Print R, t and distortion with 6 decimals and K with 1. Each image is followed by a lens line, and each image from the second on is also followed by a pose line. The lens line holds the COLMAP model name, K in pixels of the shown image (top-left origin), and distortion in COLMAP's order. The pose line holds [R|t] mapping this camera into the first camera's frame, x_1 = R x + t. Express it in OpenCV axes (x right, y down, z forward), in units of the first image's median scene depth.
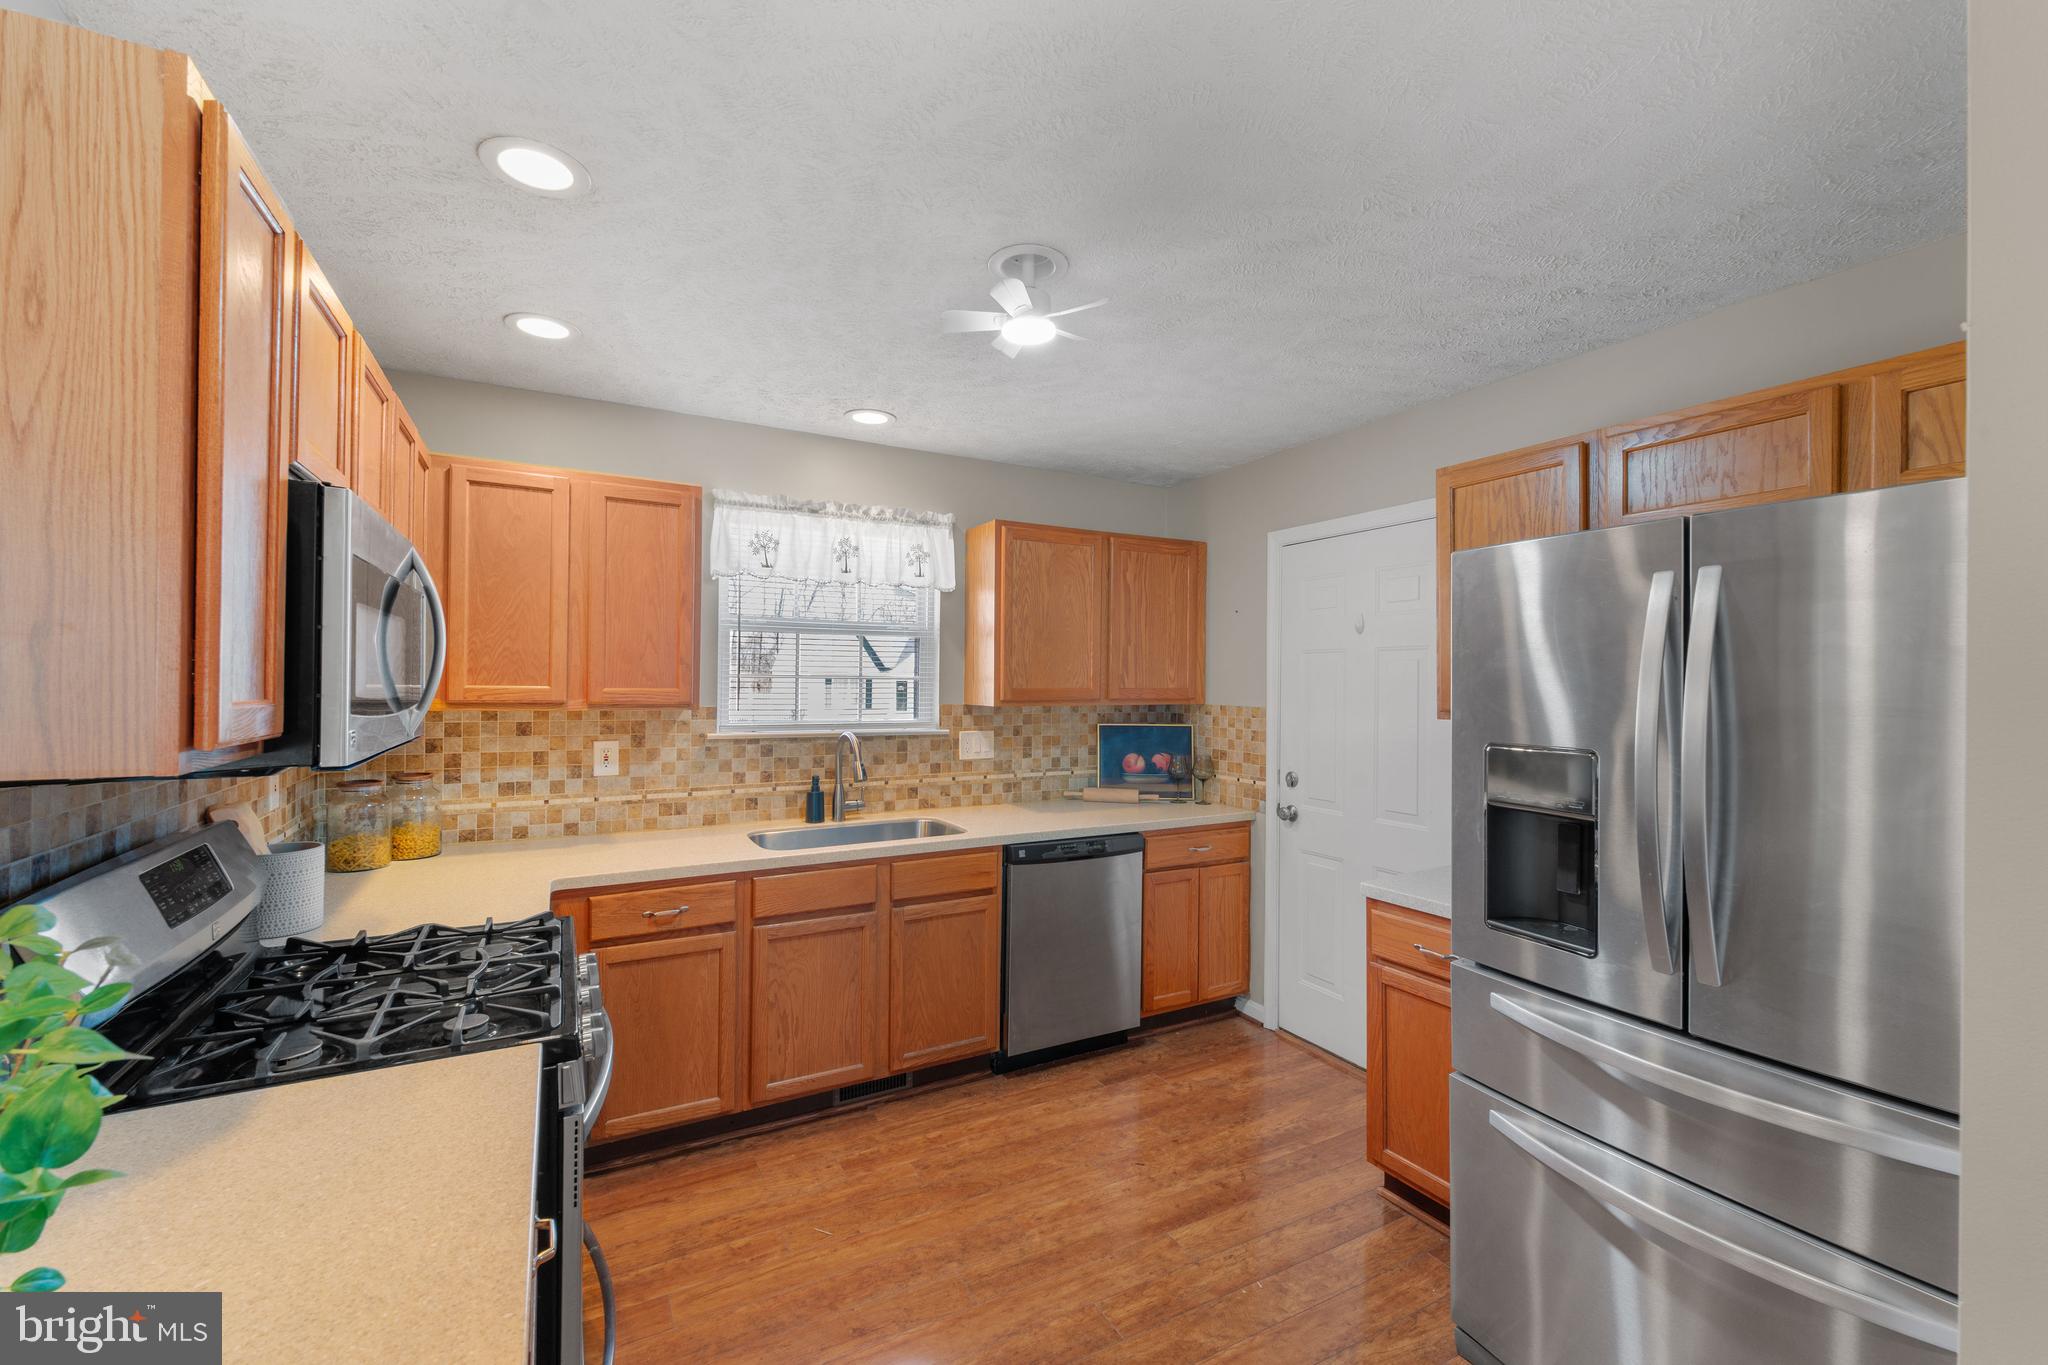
lens RADIAL K [[839.1, 0, 1025.8], [0, 839.1, 678.4], [0, 0, 1]] dist [0.003116, -0.000136]
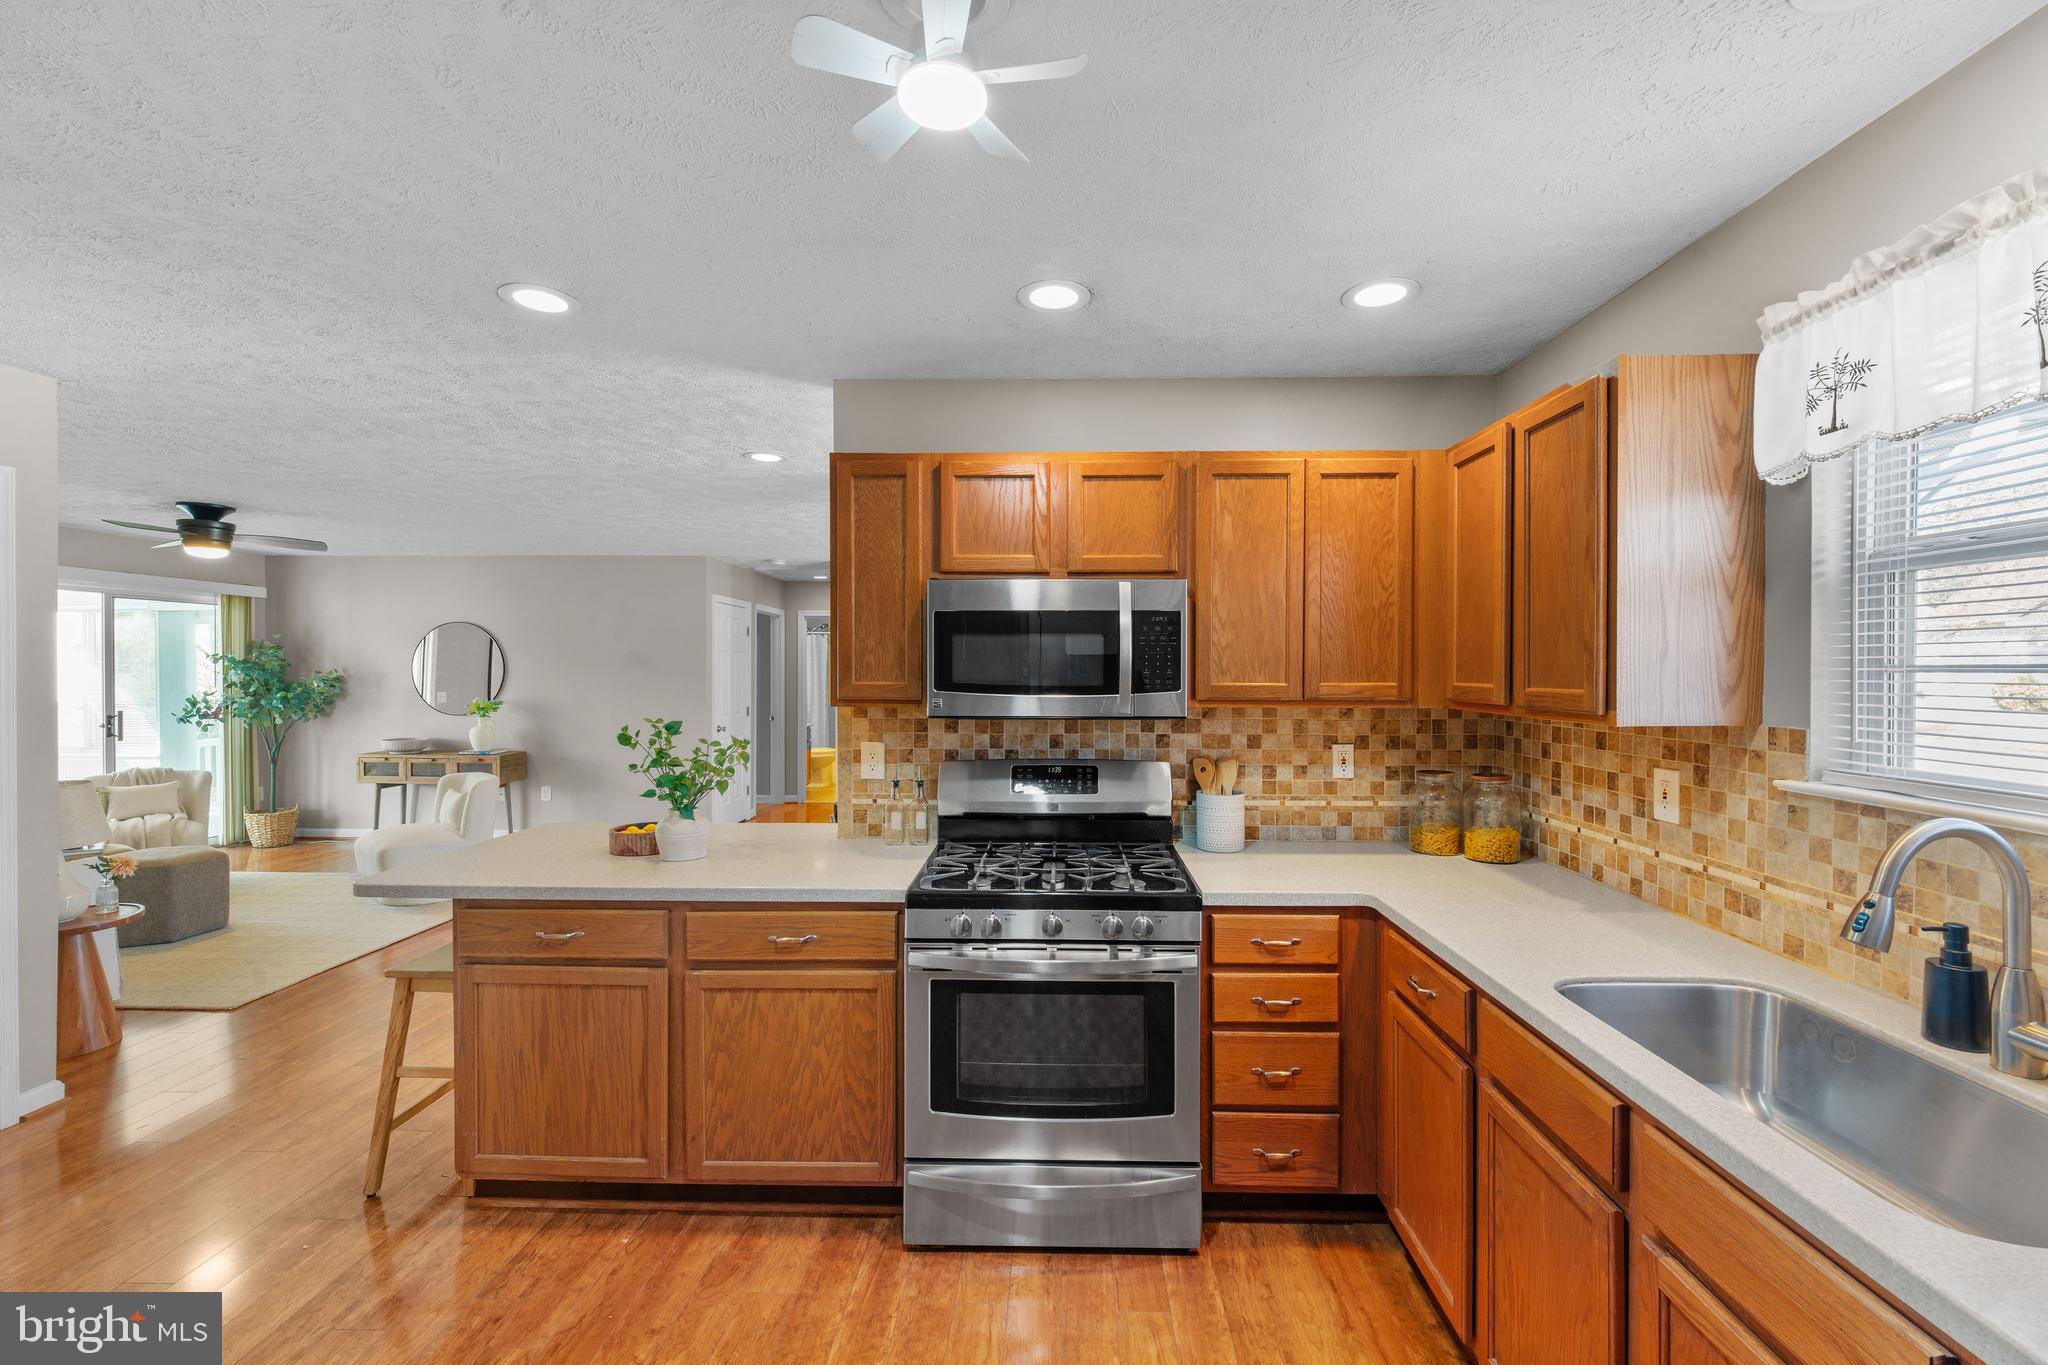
lens RADIAL K [[839.1, 0, 1033.0], [0, 839.1, 673.2], [0, 0, 1]] dist [0.003116, -0.000136]
pose [[-0.494236, -0.005333, -0.869312, 0.308434], [0.003164, 0.999964, -0.007933, 0.001981], [0.869322, -0.006672, -0.494201, 0.845804]]
